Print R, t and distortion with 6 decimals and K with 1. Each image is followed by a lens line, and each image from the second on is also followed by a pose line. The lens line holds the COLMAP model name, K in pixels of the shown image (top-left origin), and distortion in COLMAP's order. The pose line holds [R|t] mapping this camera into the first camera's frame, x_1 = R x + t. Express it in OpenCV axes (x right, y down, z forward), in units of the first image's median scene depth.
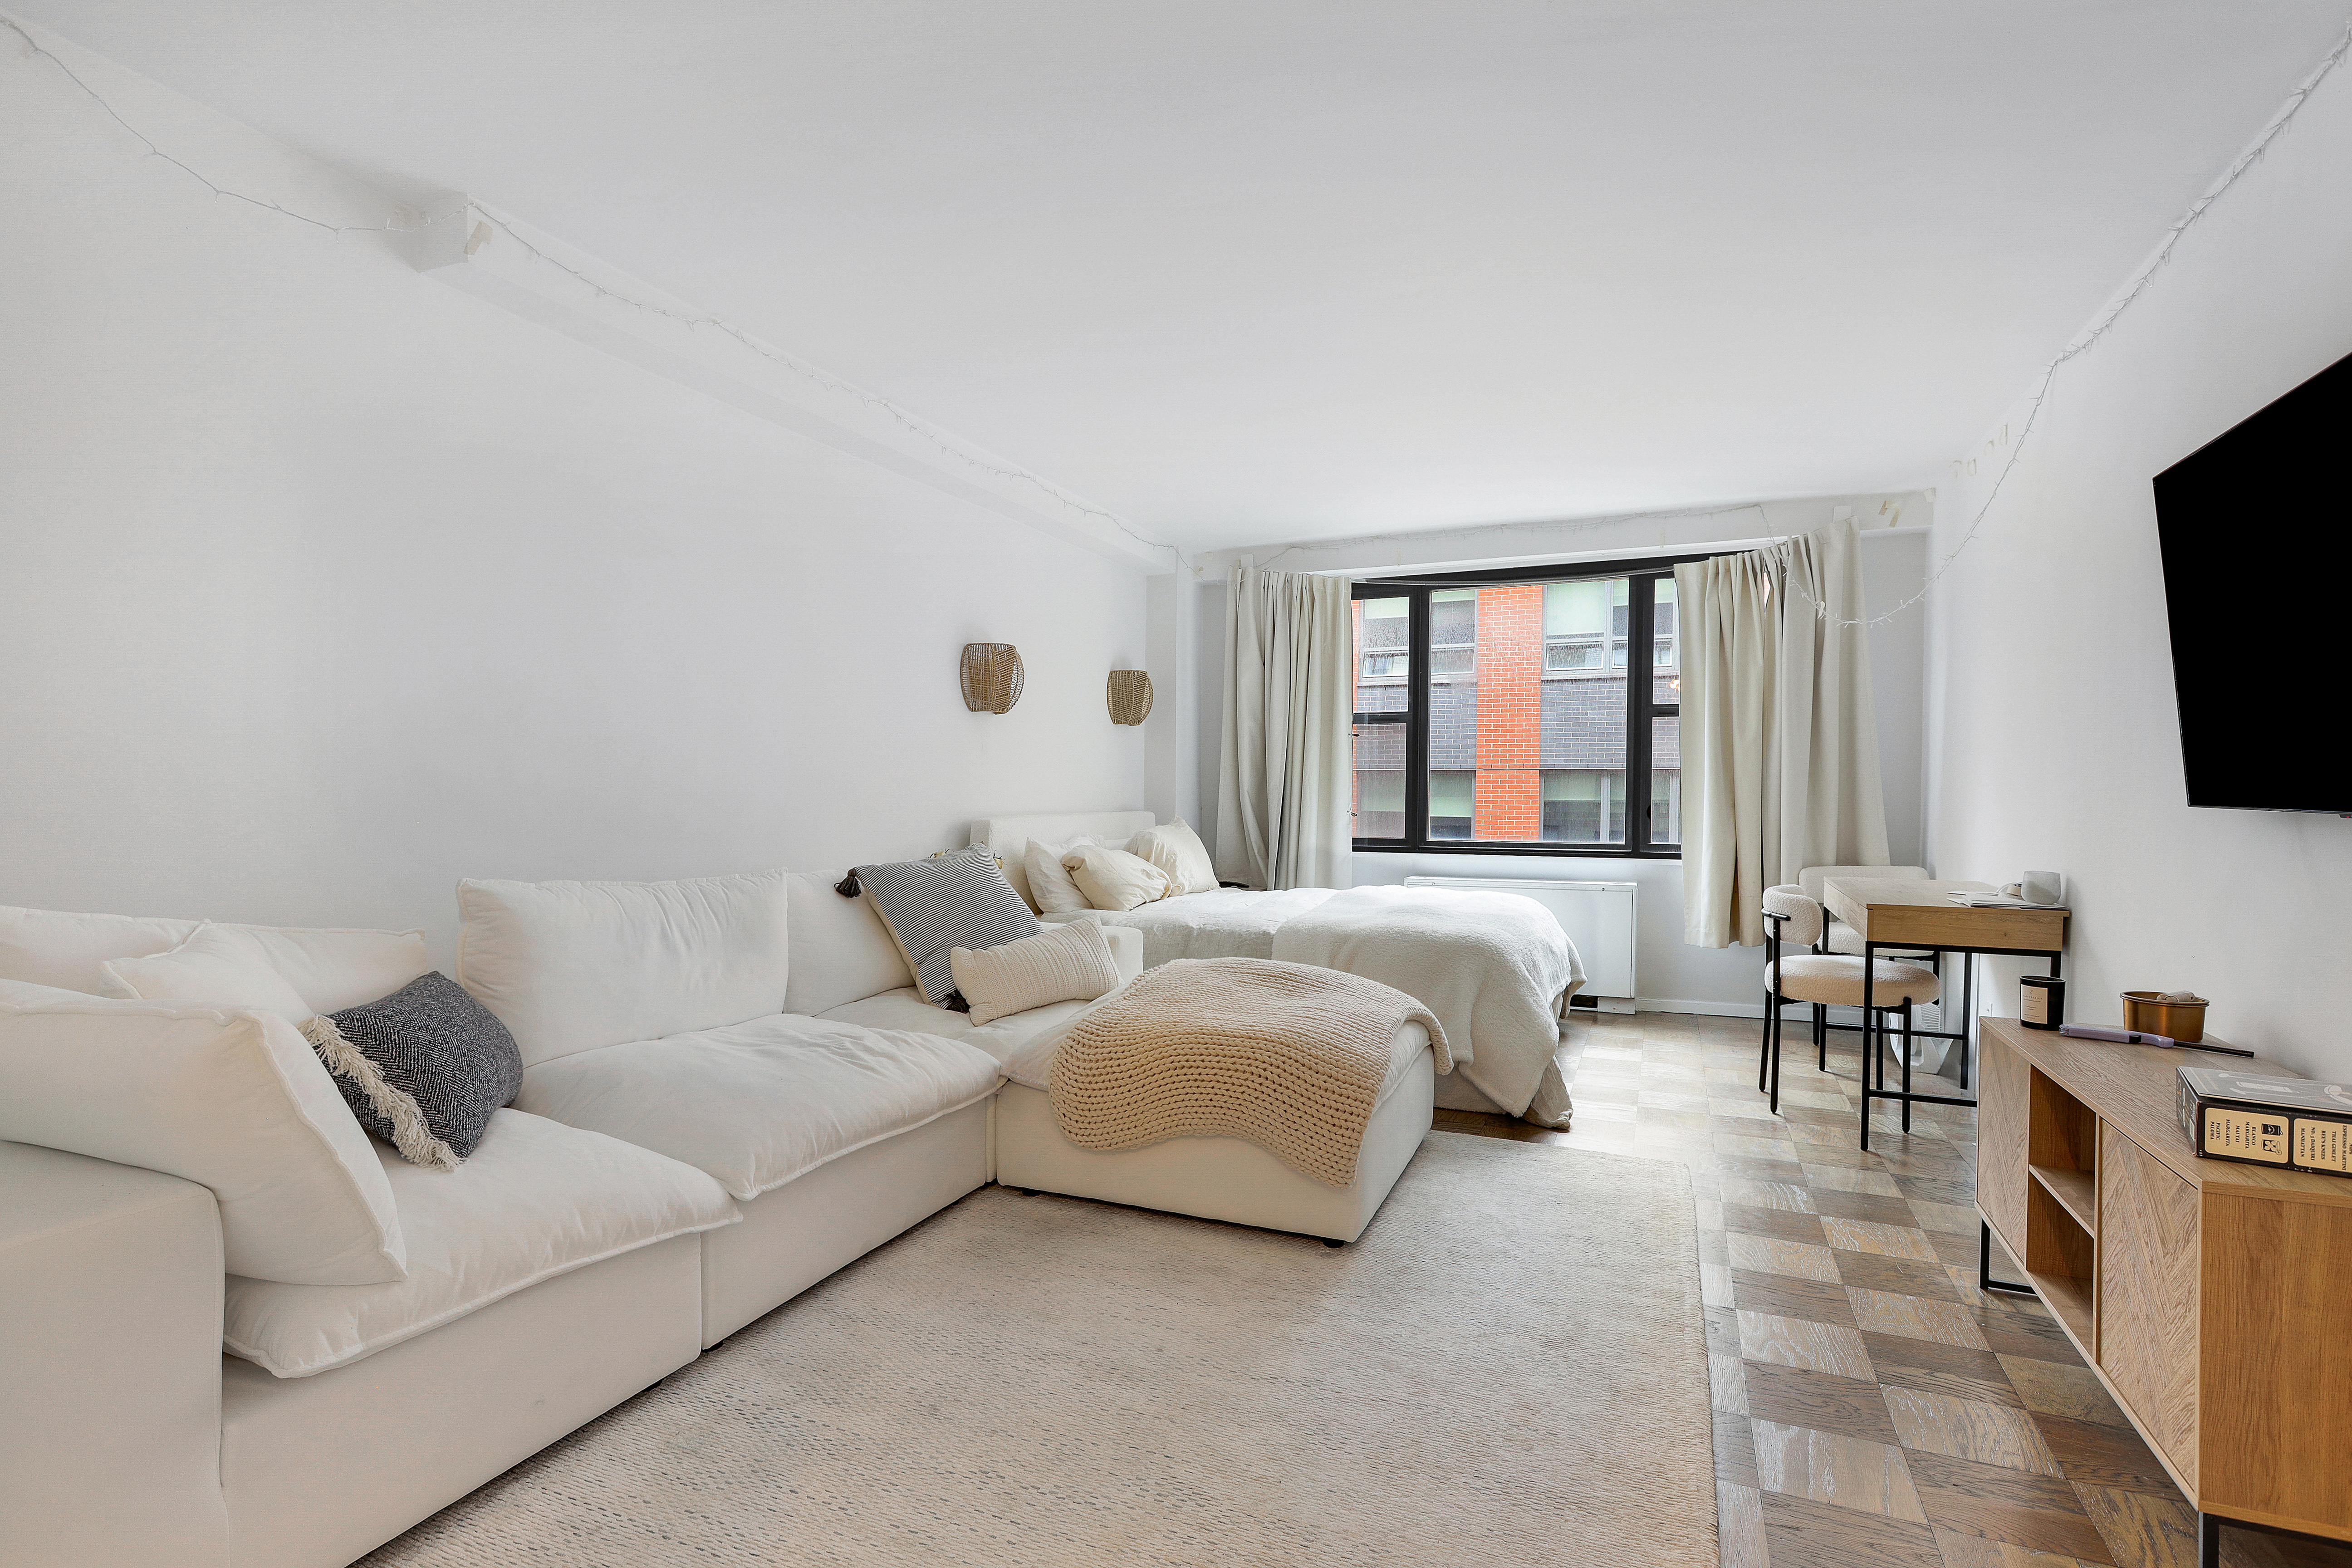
lens RADIAL K [[1151.1, 0, 1174.9], [0, 1151.1, 801.2], [0, 0, 1]] dist [0.010261, -0.002446]
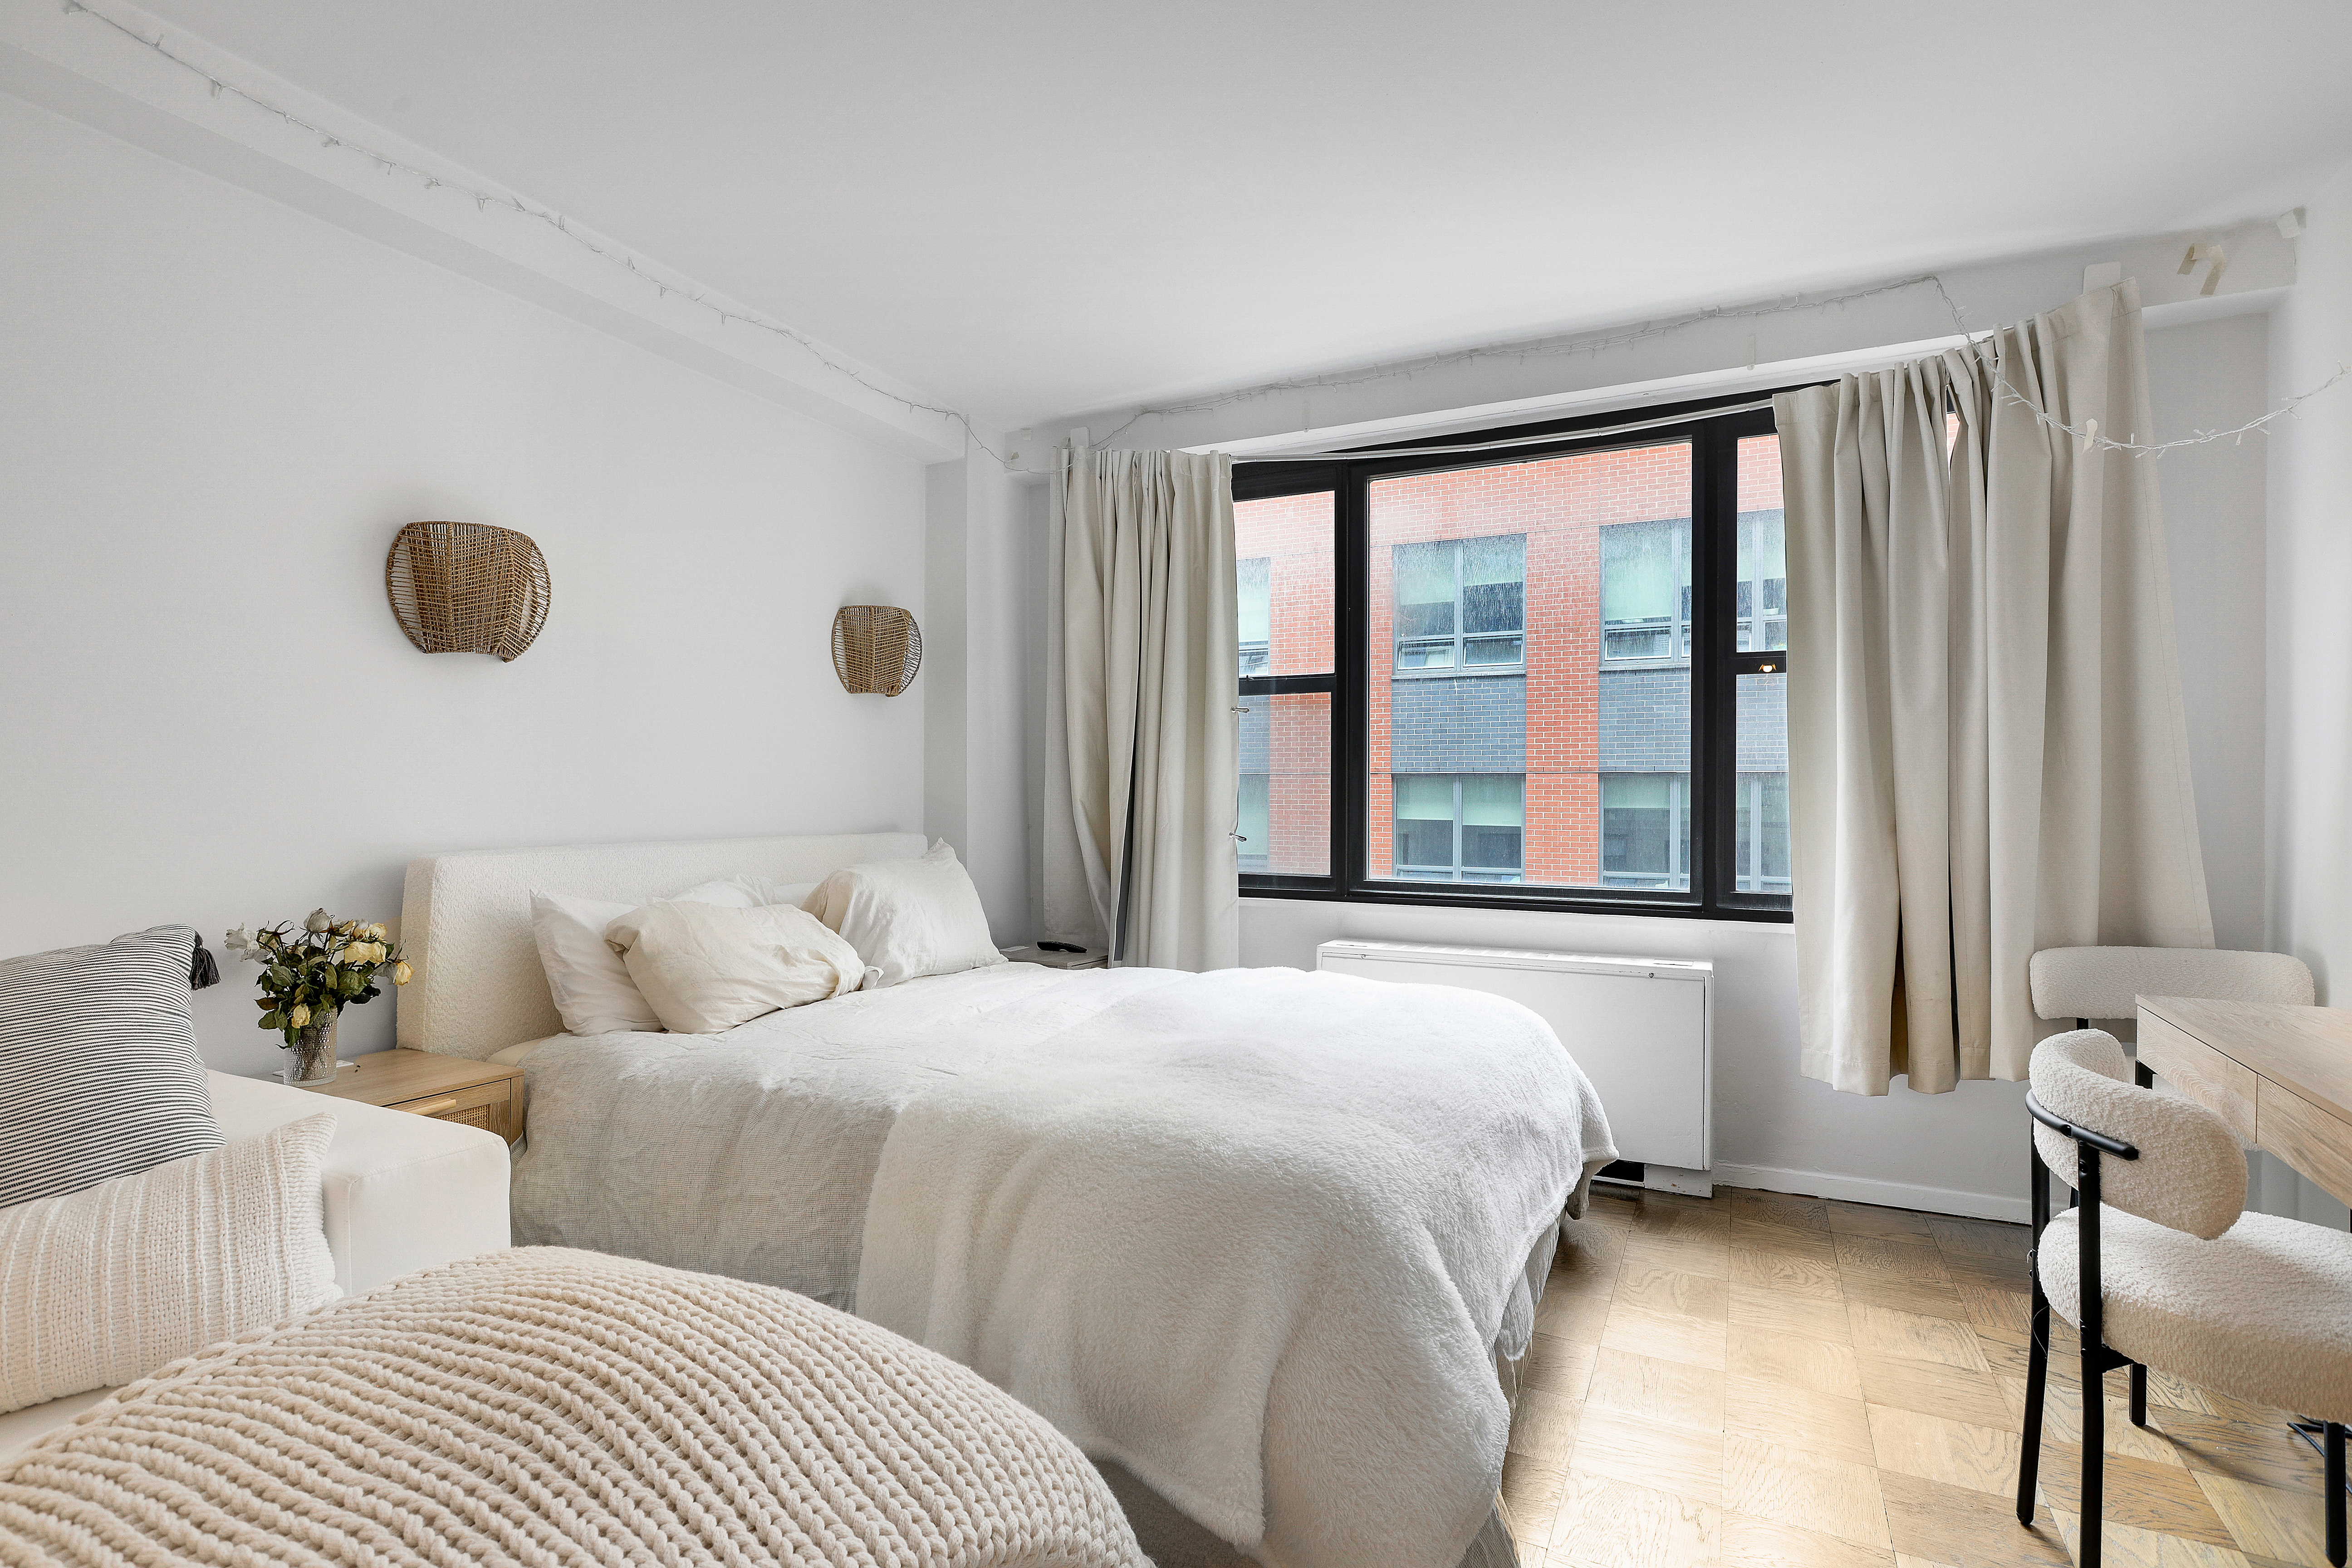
lens RADIAL K [[1151.1, 0, 1174.0], [0, 1151.1, 769.8], [0, 0, 1]] dist [0.010261, -0.002446]
pose [[0.998428, -0.000080, -0.056057, 0.163949], [-0.001688, 0.999503, -0.031491, -0.006124], [0.056032, 0.031536, 0.997931, 0.405998]]
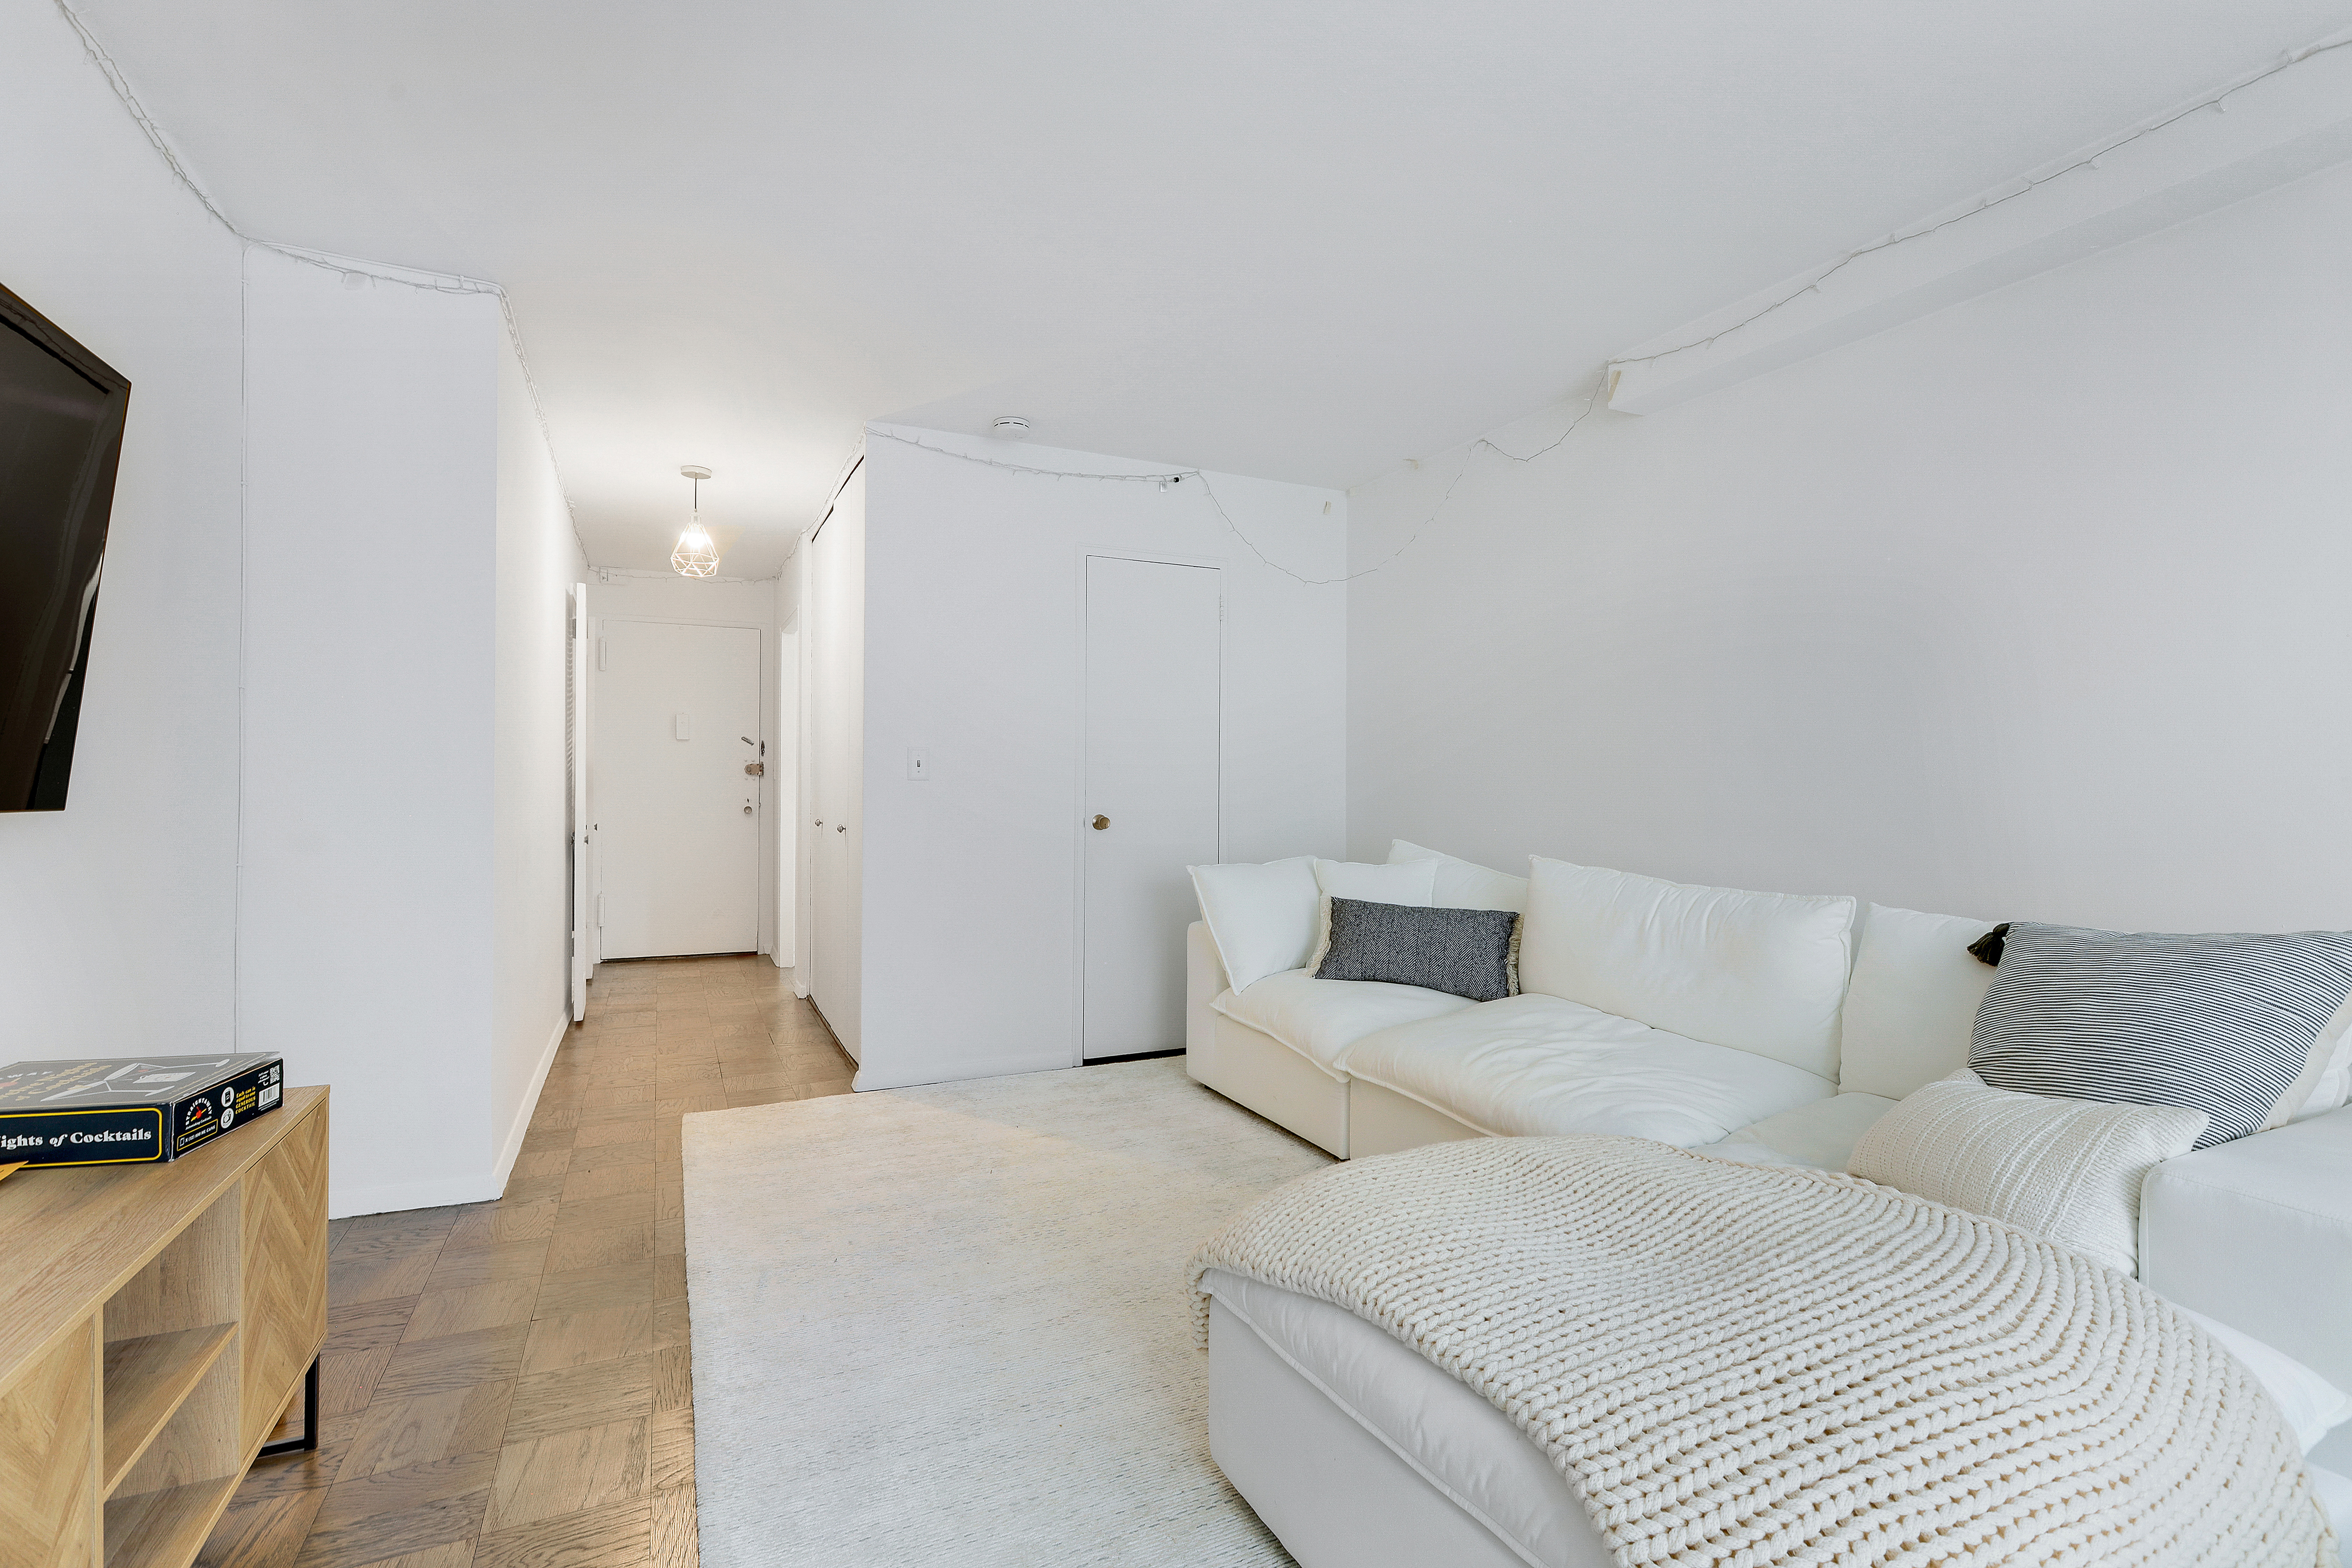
lens RADIAL K [[1050.2, 0, 1176.0], [0, 1050.2, 787.7], [0, 0, 1]] dist [0.000144, 0.000009]
pose [[-0.647797, -0.003431, -0.761805, 0.338703], [-0.017765, 0.999786, 0.010603, -0.011189], [0.761606, 0.020402, -0.647720, 0.728713]]
